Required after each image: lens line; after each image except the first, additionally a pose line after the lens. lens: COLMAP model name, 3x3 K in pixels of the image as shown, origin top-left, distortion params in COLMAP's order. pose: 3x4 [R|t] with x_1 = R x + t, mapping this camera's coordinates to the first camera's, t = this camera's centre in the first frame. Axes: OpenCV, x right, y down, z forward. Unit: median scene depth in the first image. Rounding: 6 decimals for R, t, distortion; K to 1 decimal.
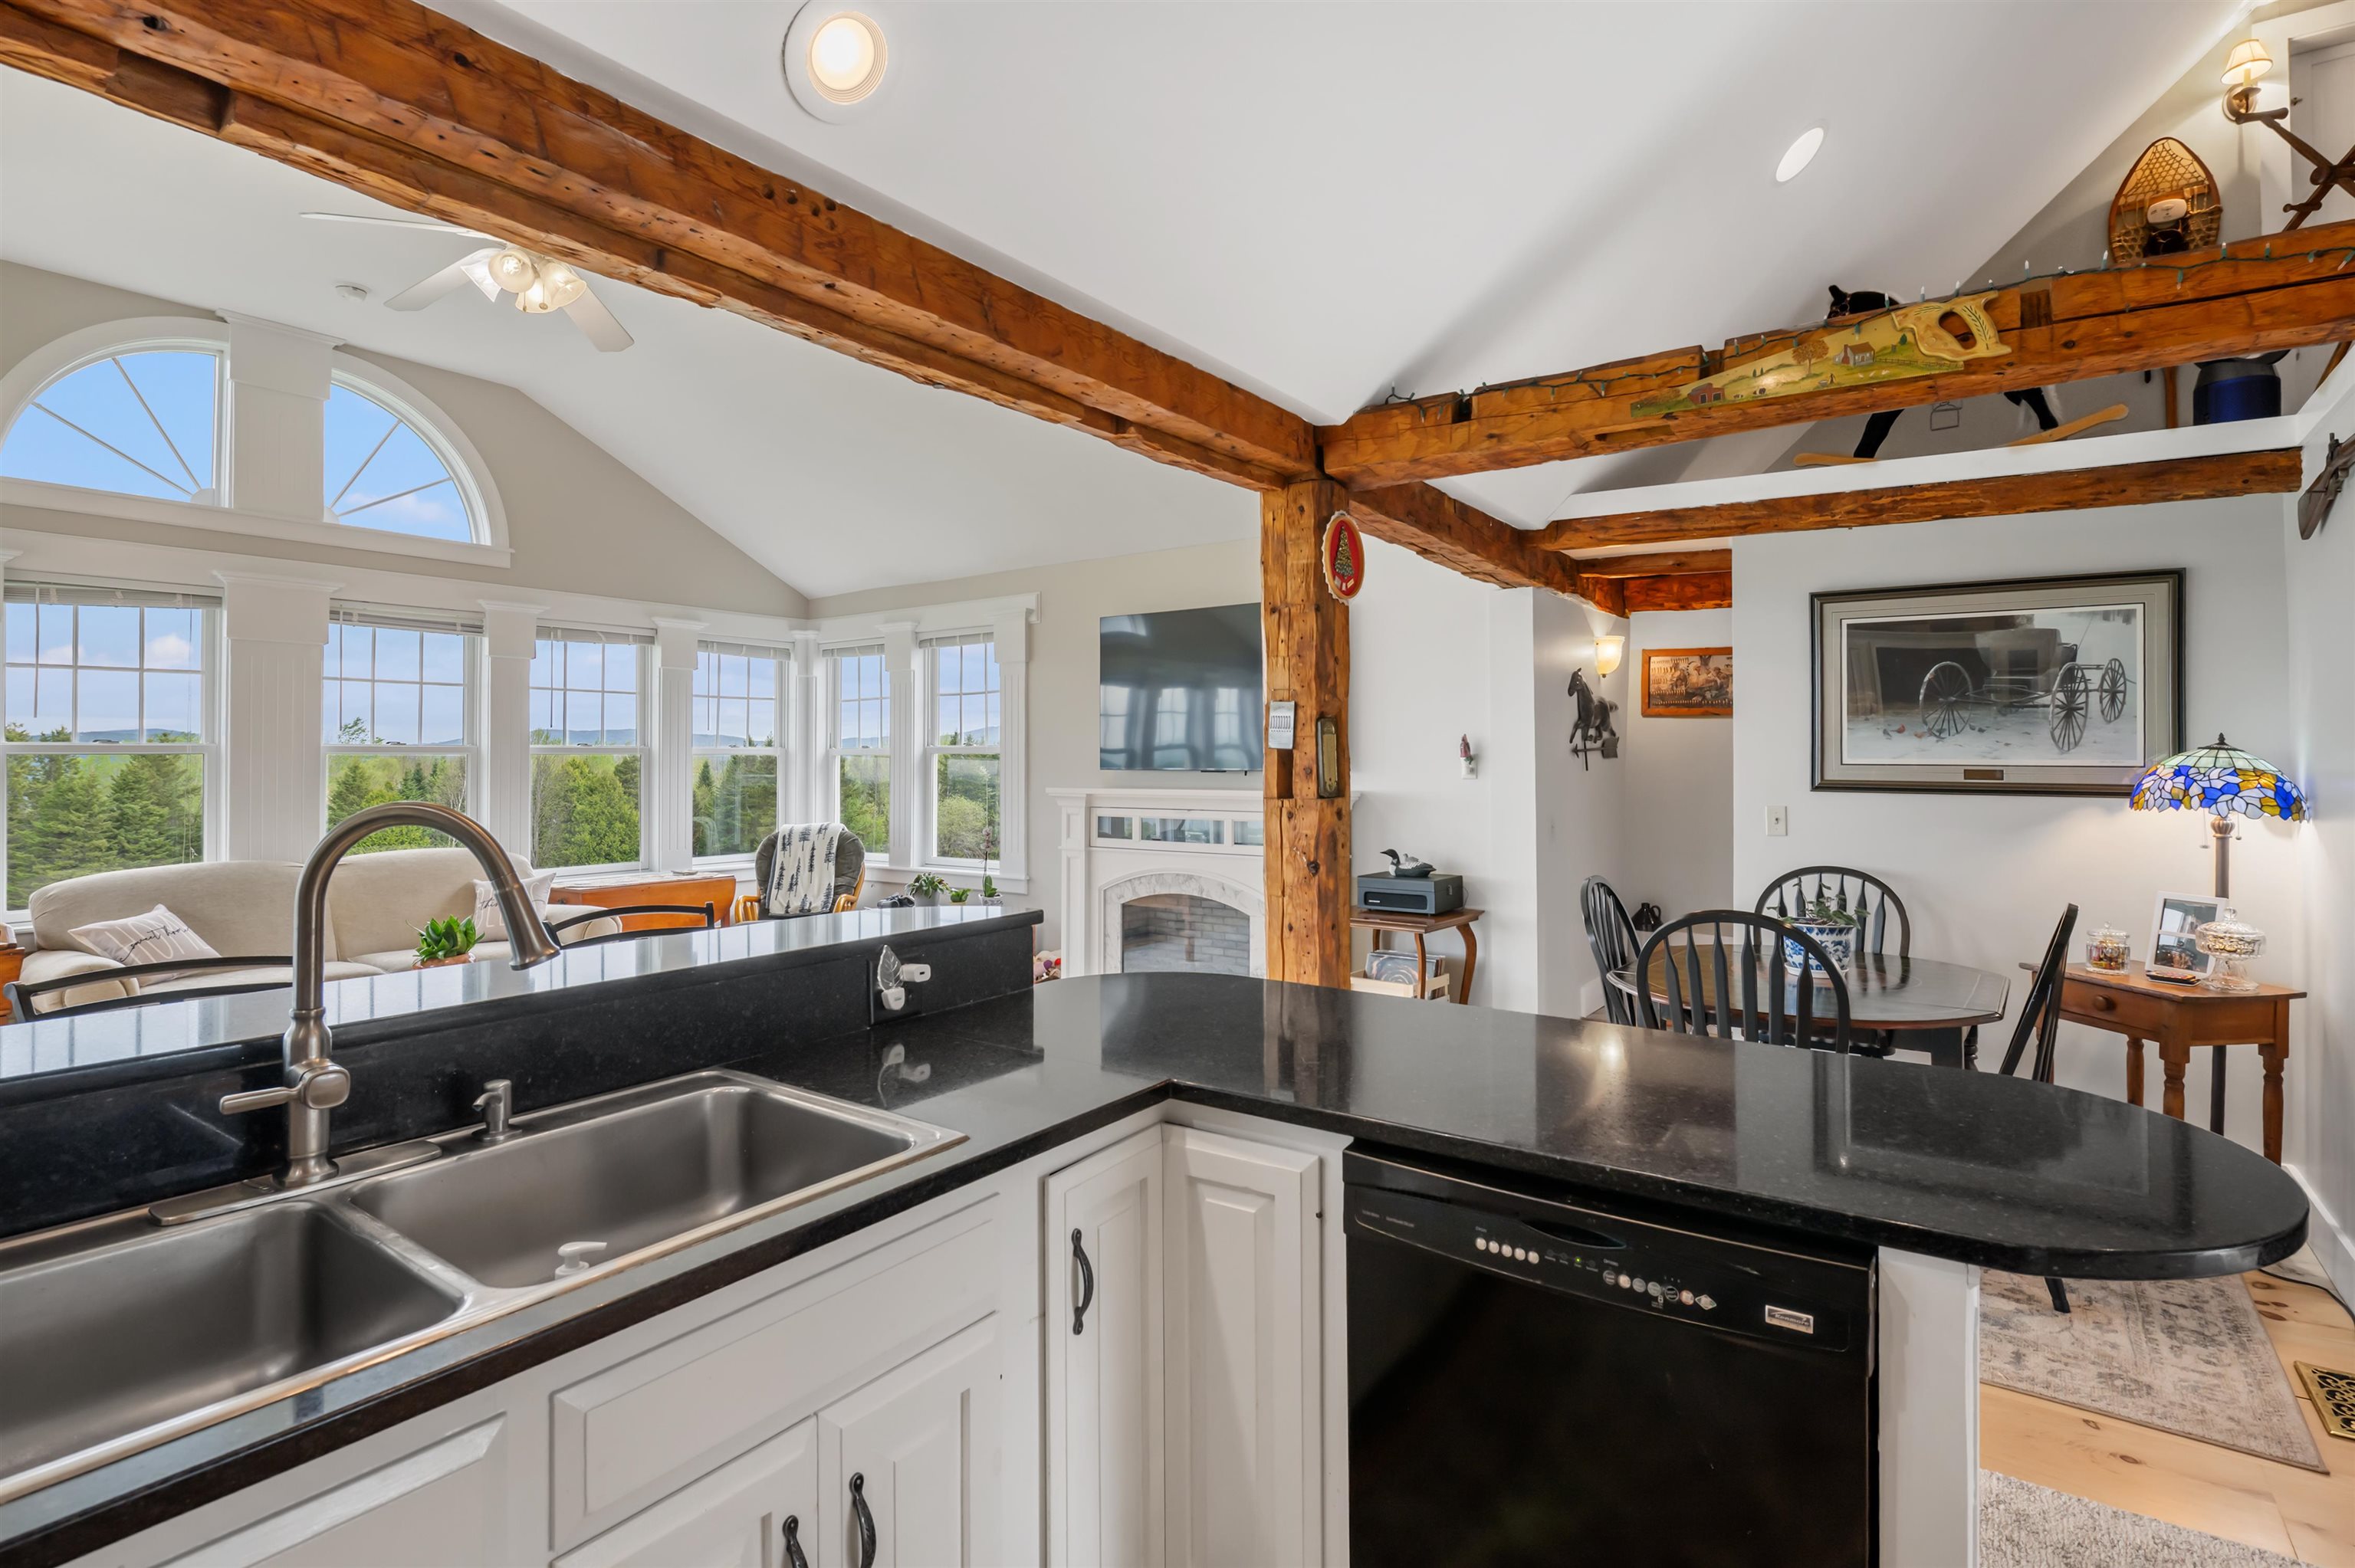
lens RADIAL K [[1136.0, 0, 1174.6], [0, 1136.0, 739.9], [0, 0, 1]] dist [-0.007414, 0.000765]
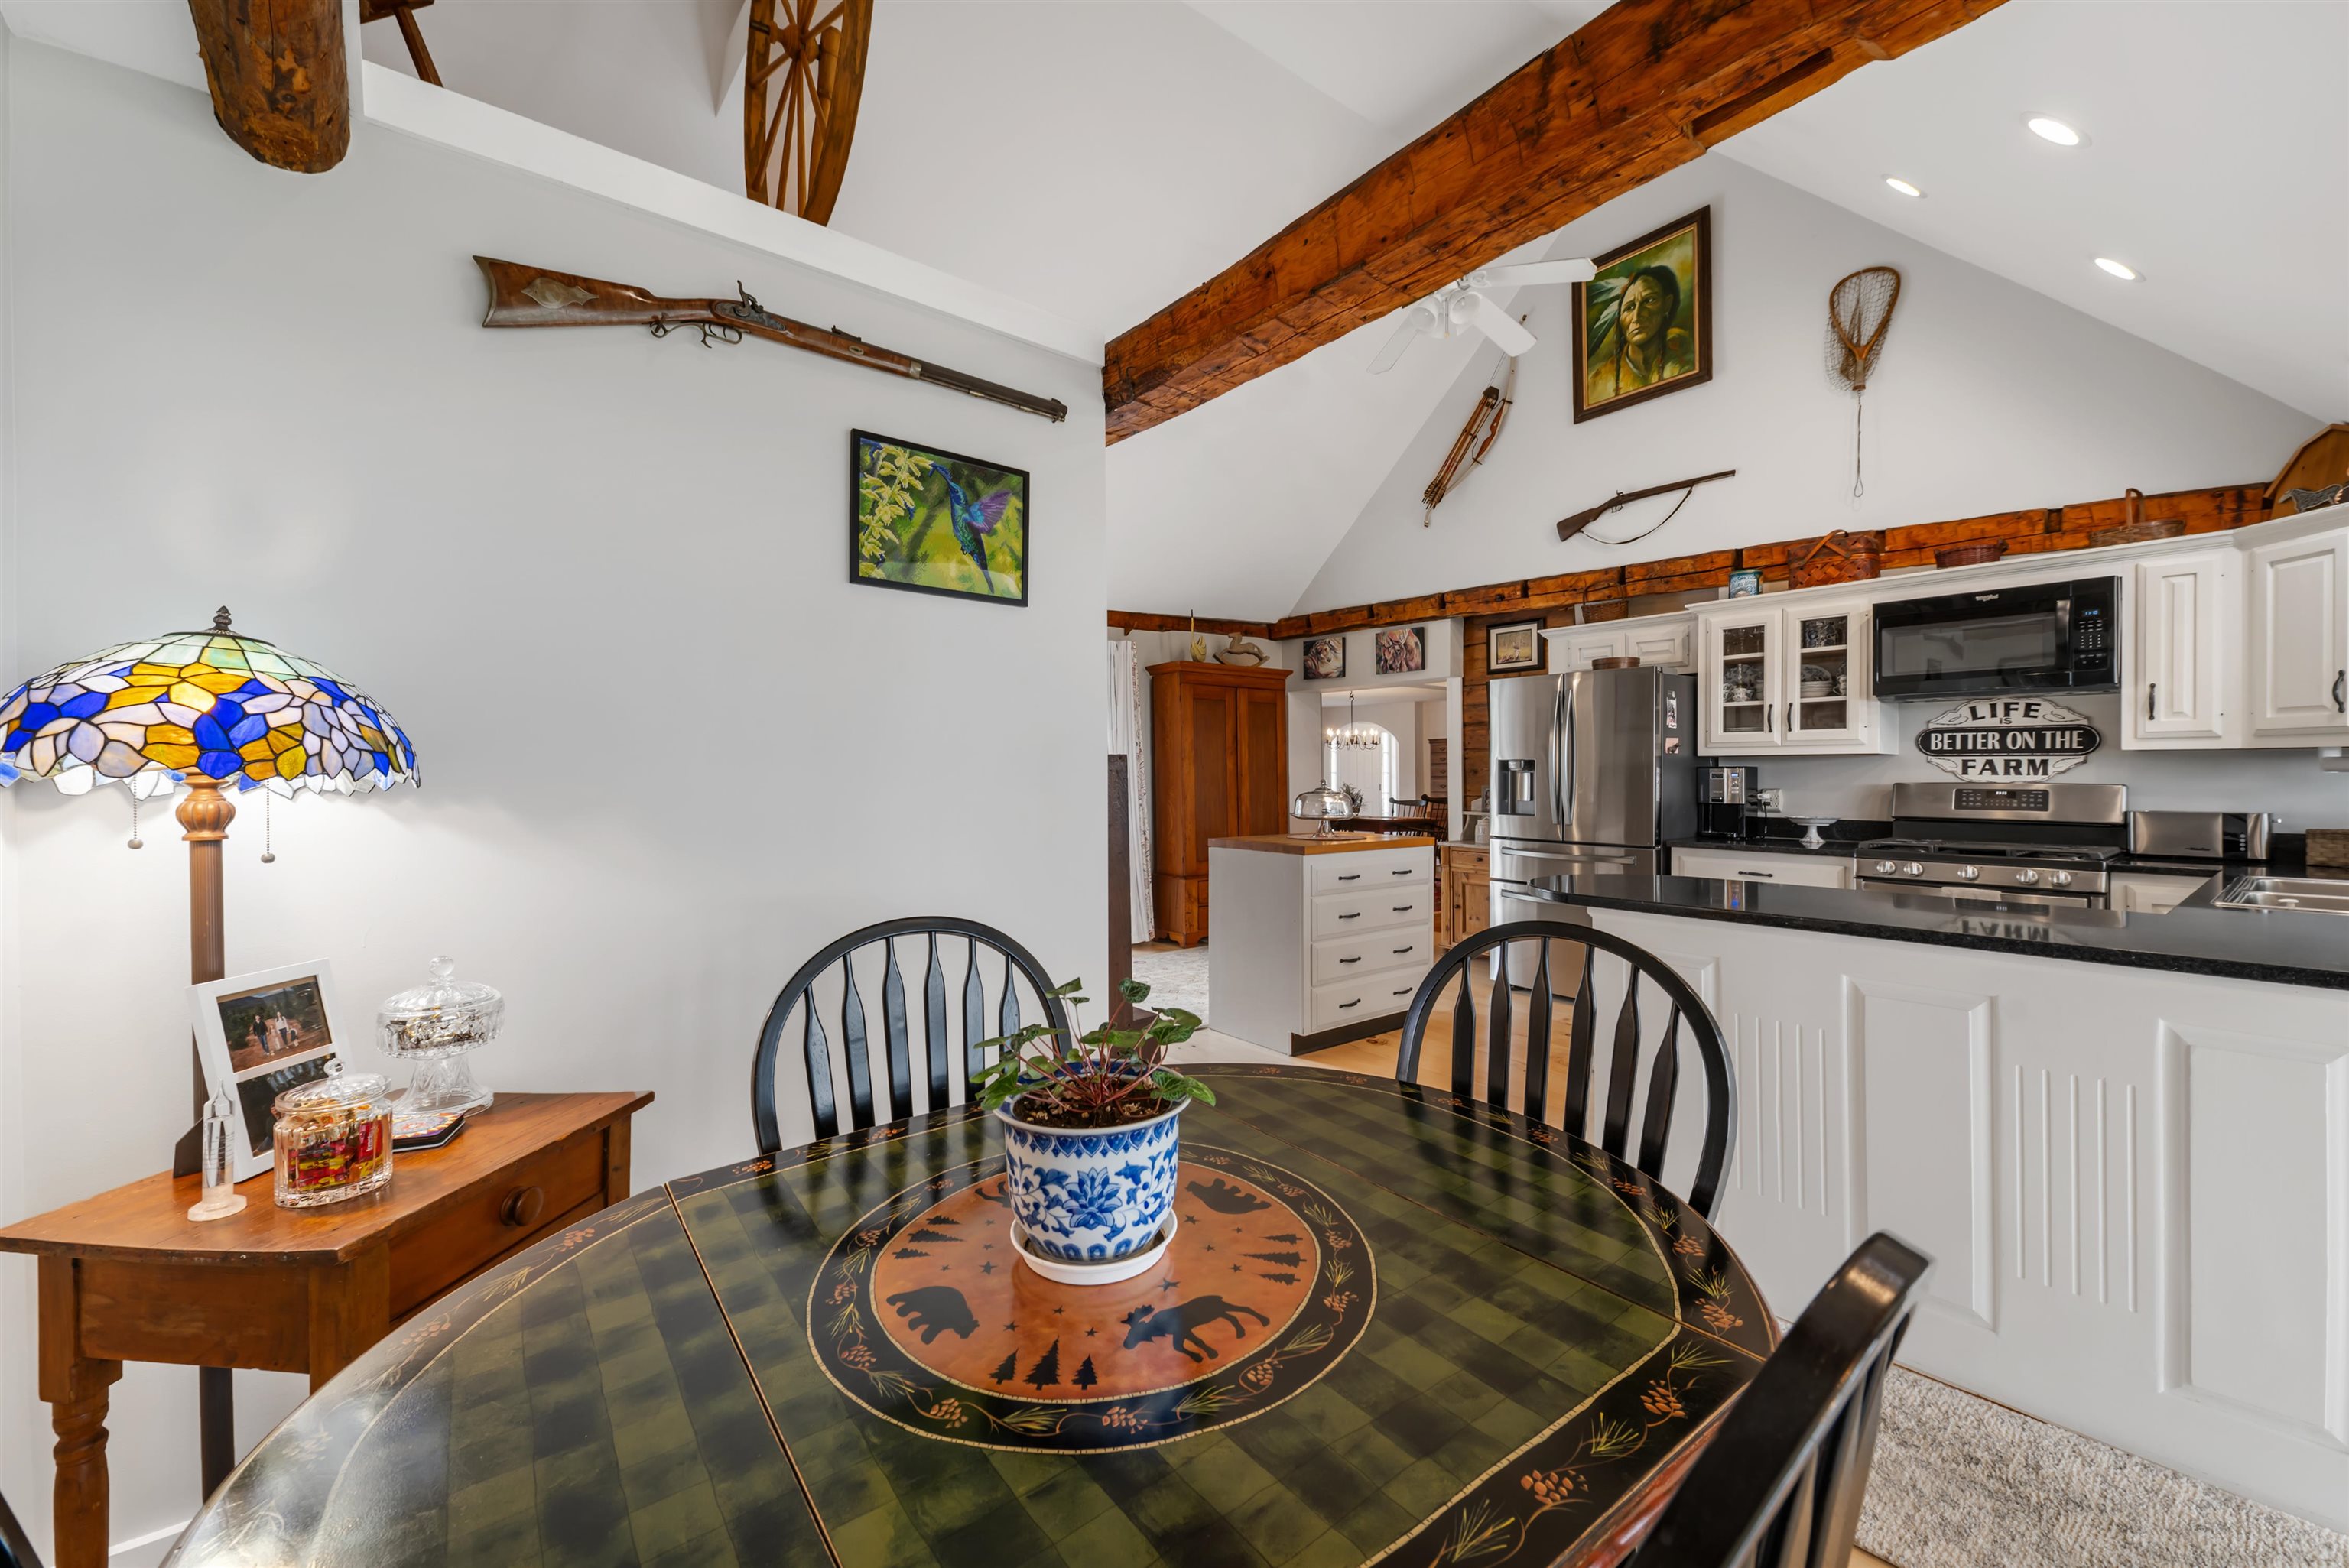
lens RADIAL K [[910.0, 0, 1175.8], [0, 910.0, 782.6], [0, 0, 1]] dist [0.004223, -0.000950]
pose [[-0.961935, 0.000630, 0.273278, 0.366670], [-0.002058, 0.999952, -0.009549, 0.052684], [-0.273271, -0.009748, -0.961888, 0.988173]]
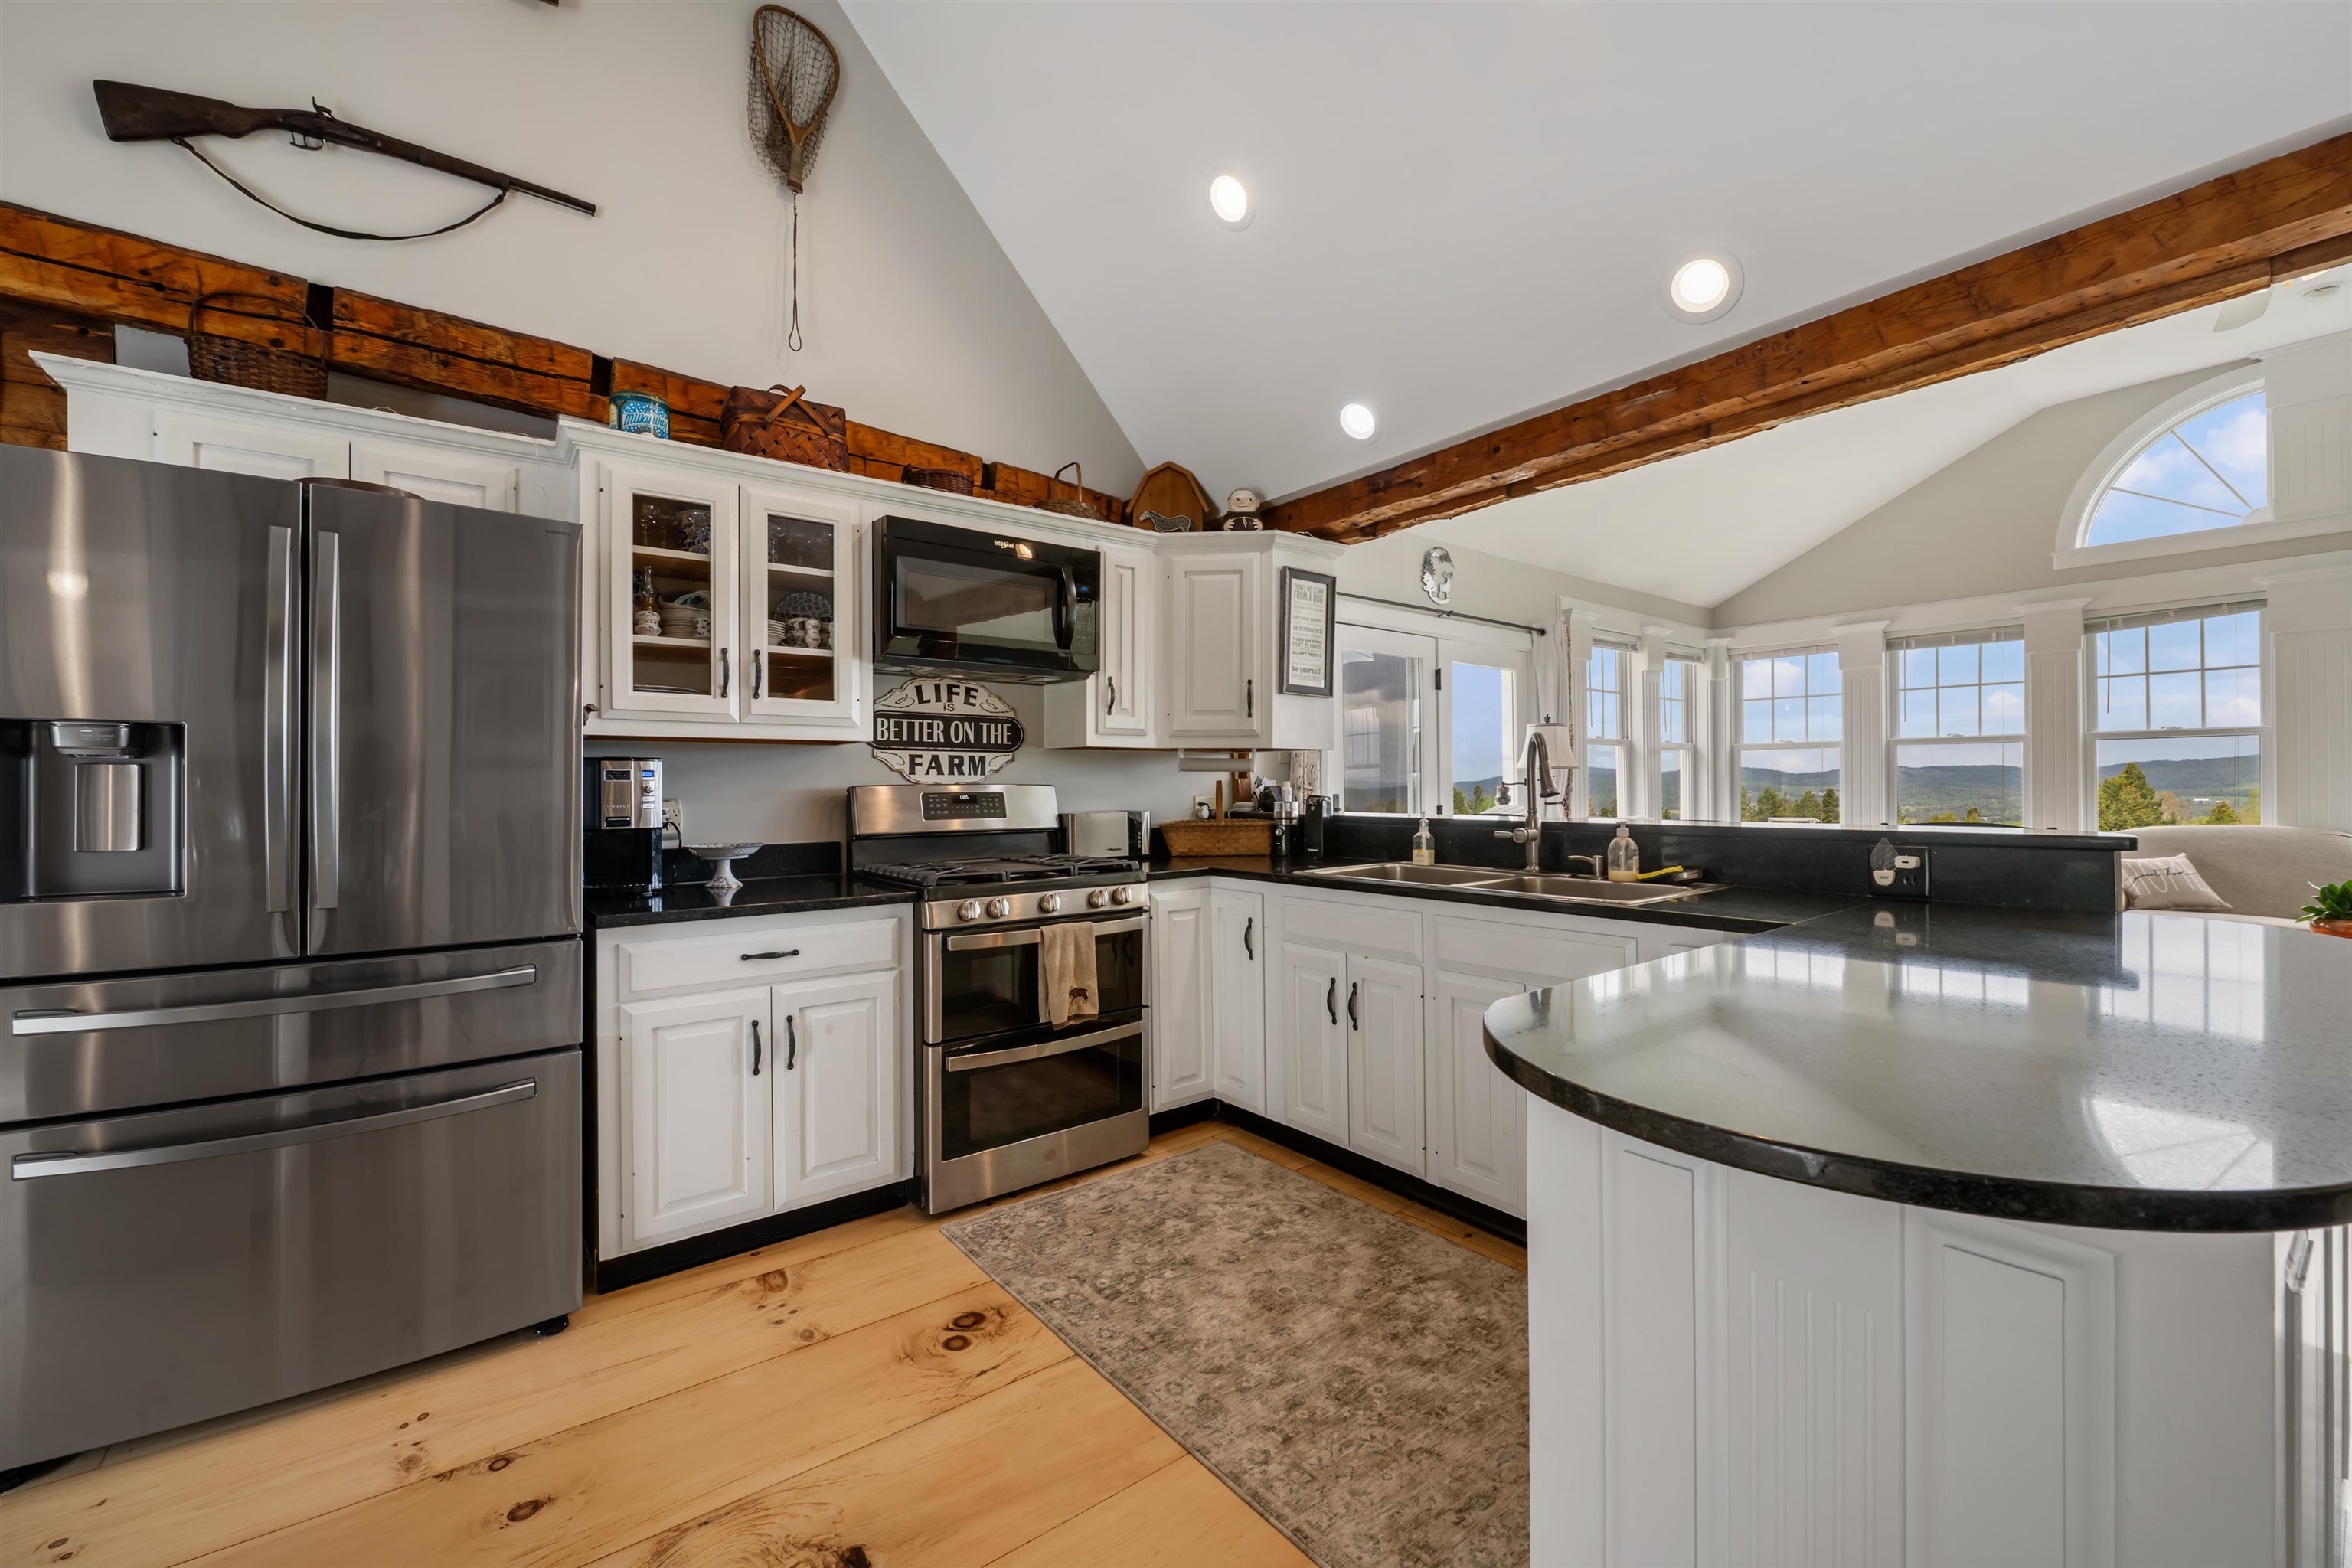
lens RADIAL K [[949.9, 0, 1166.3], [0, 949.9, 785.0], [0, 0, 1]] dist [-0.007574, -0.000850]
pose [[-0.301745, 0.005965, -0.953370, 0.496982], [0.023018, 0.999735, -0.001030, 0.047382], [0.953111, -0.022255, -0.301802, 0.249497]]
